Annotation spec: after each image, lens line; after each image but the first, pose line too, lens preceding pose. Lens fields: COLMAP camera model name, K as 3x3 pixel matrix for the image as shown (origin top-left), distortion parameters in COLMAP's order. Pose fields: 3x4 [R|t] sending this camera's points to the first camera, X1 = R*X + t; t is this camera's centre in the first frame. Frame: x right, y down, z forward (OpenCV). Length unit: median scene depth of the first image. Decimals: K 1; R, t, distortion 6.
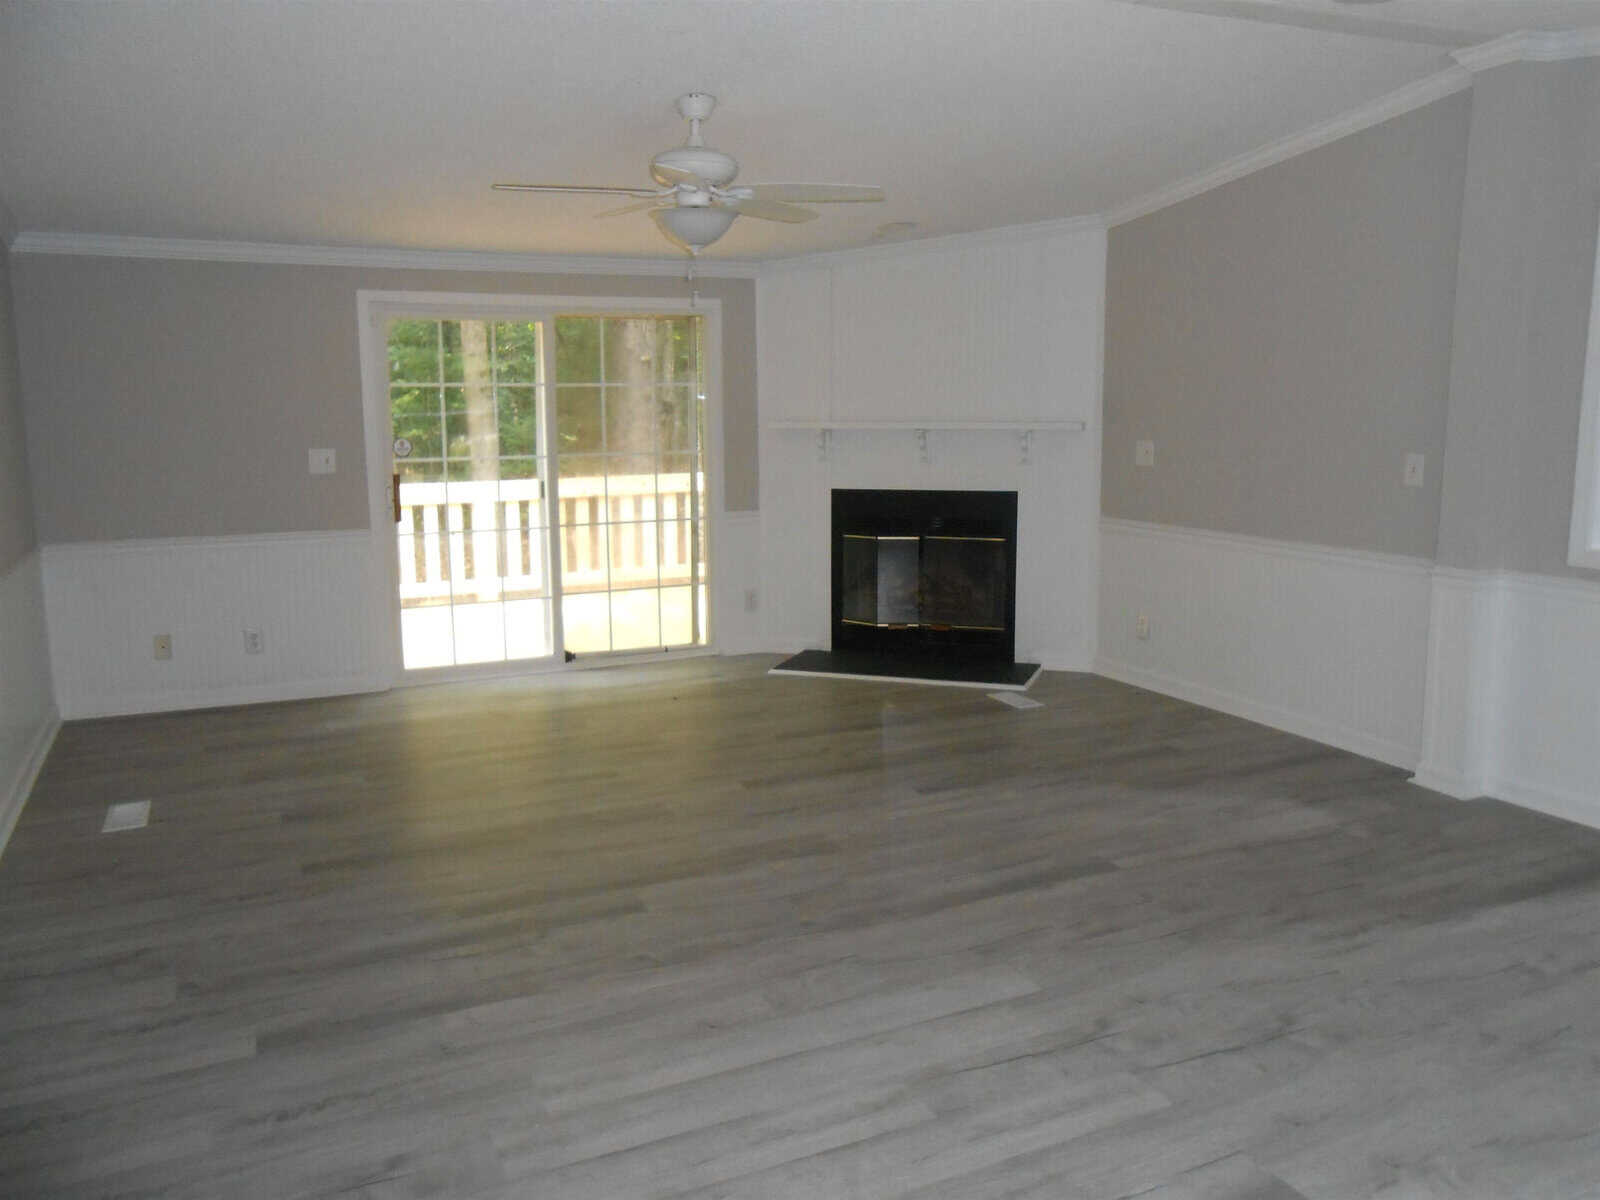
lens RADIAL K [[1239.6, 0, 808.6], [0, 1239.6, 591.6], [0, 0, 1]] dist [-0.063387, 0.082363]
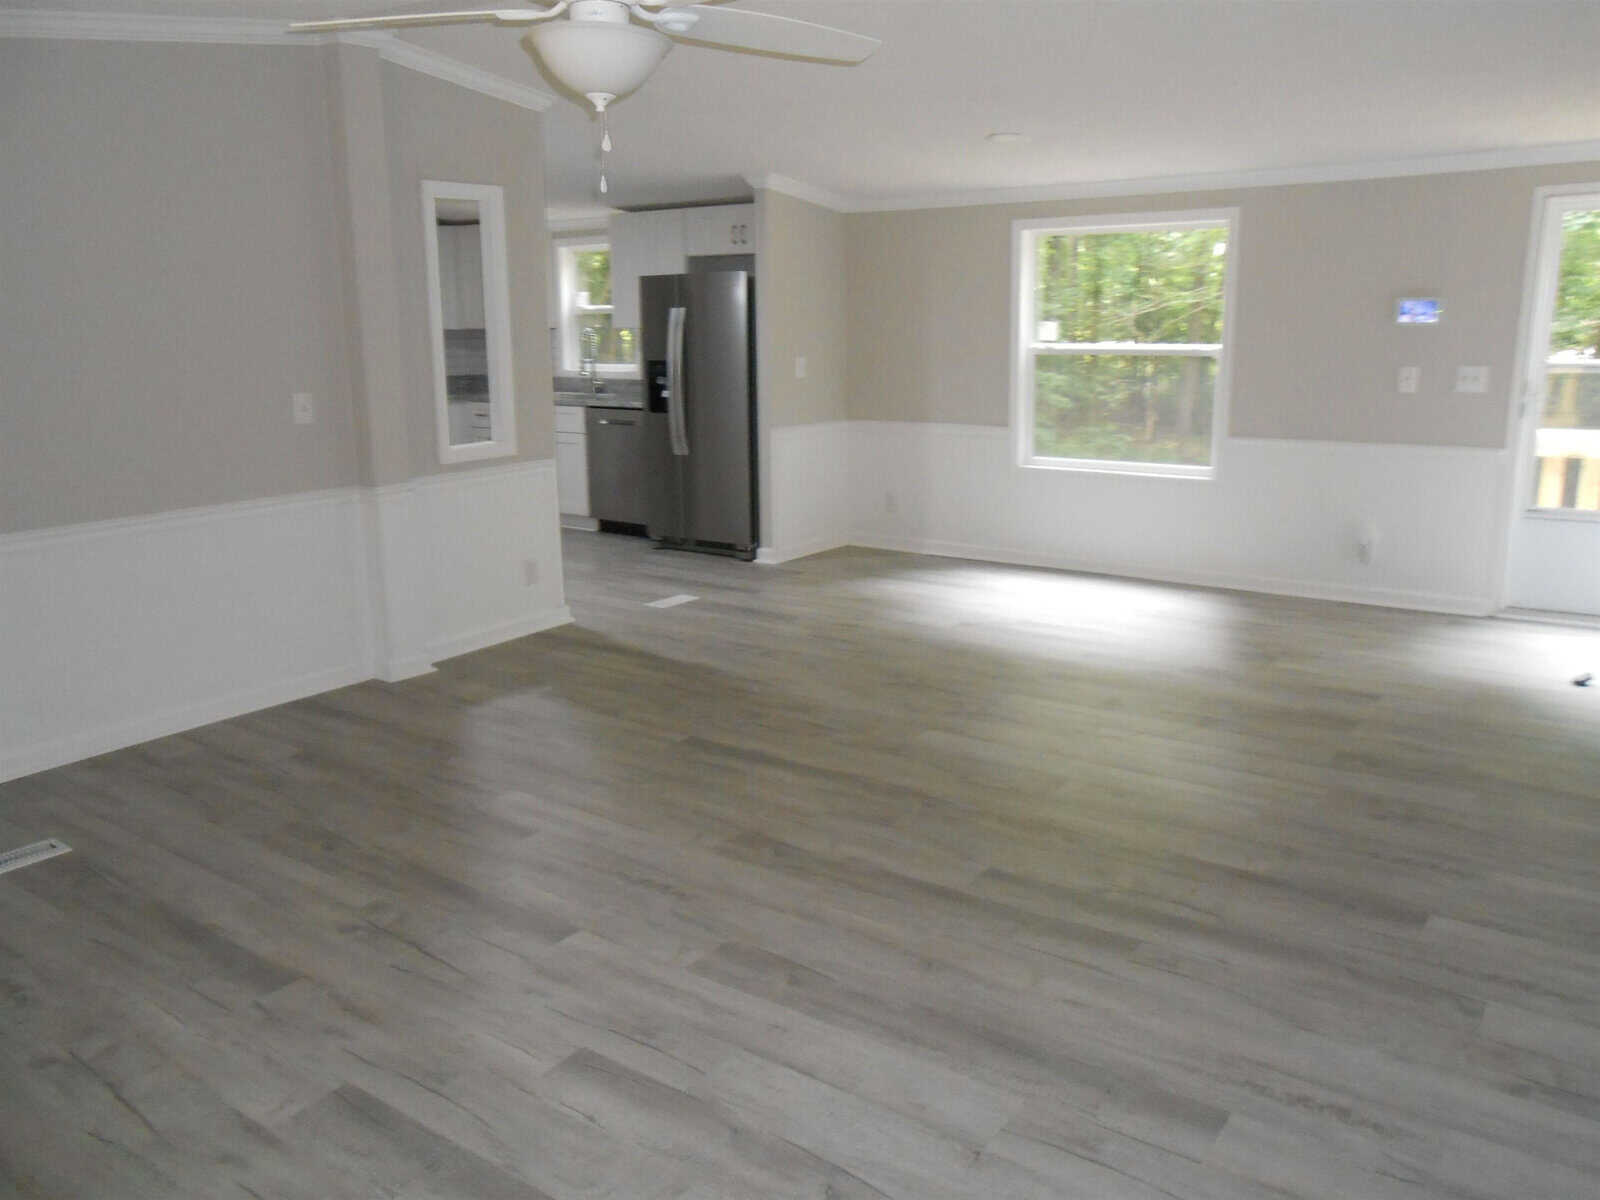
lens RADIAL K [[1297.3, 0, 800.0], [0, 1297.3, 600.0], [0, 0, 1]] dist [-0.081485, 0.202359]
pose [[-0.491942, -0.174755, 0.852909, -0.864428], [0.154245, 0.946657, 0.282929, -0.242582], [-0.856855, 0.270741, -0.438746, 1.488444]]
